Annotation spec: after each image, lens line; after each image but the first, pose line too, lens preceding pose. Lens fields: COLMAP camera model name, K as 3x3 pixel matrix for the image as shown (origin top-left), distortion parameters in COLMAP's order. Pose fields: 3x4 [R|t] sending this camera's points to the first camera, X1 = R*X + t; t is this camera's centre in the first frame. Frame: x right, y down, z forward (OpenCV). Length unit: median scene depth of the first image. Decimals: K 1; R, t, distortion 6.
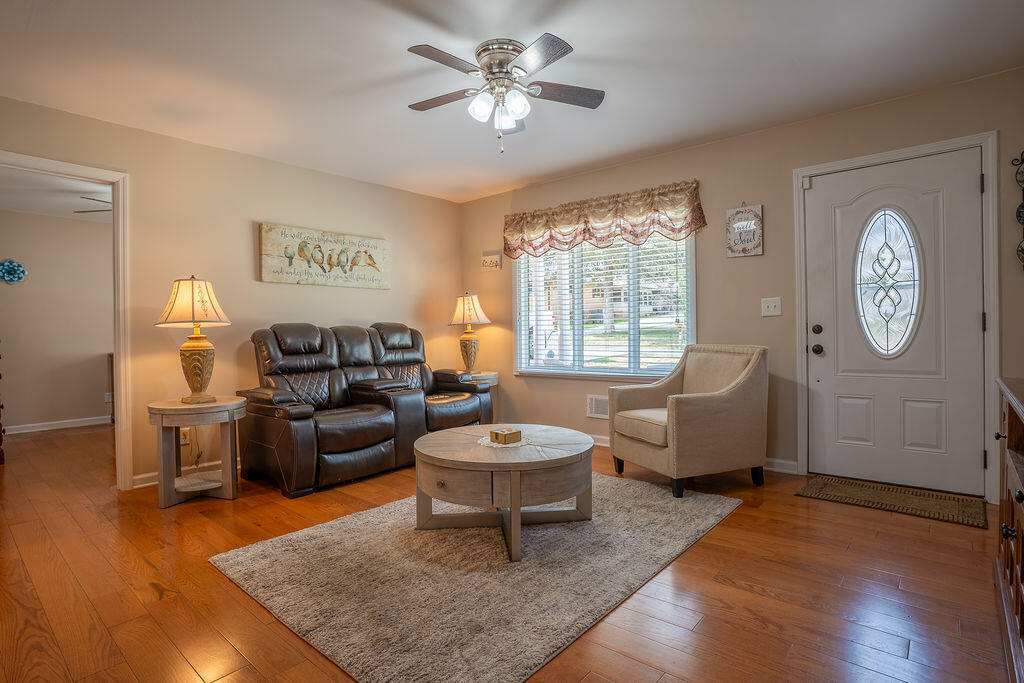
lens RADIAL K [[520.9, 0, 509.6], [0, 520.9, 338.0], [0, 0, 1]] dist [-0.079699, 0.042148]
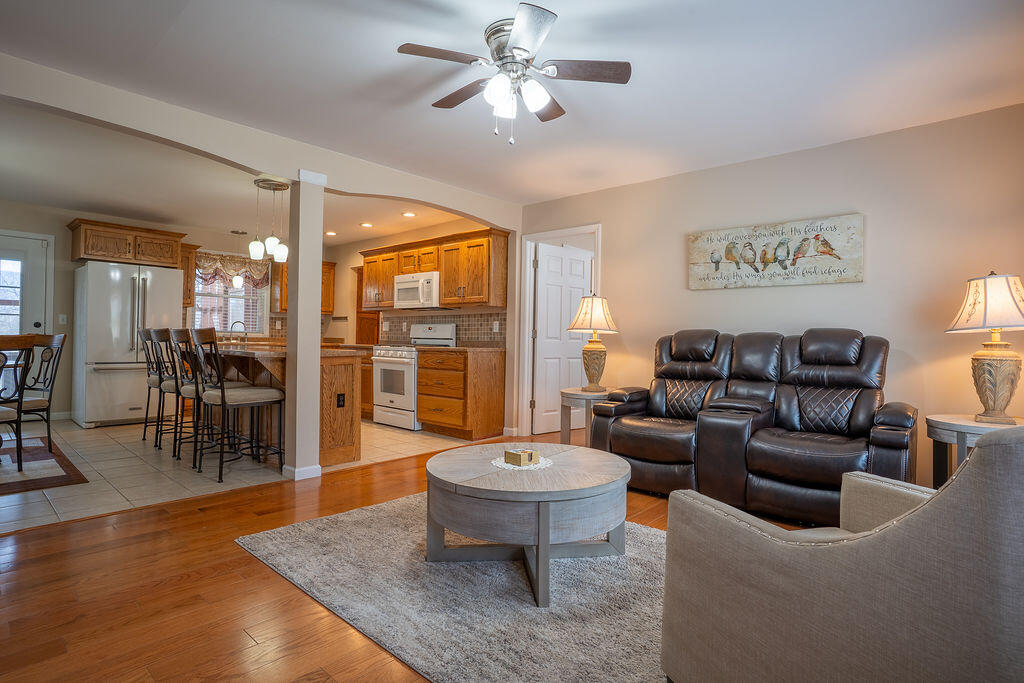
lens RADIAL K [[520.9, 0, 509.6], [0, 520.9, 338.0], [0, 0, 1]] dist [-0.079699, 0.042148]
pose [[-0.005392, 0.014171, -0.999885, 0.532194], [-0.021488, 0.999667, 0.014284, -0.017591], [0.999755, 0.021563, -0.005085, 0.590266]]
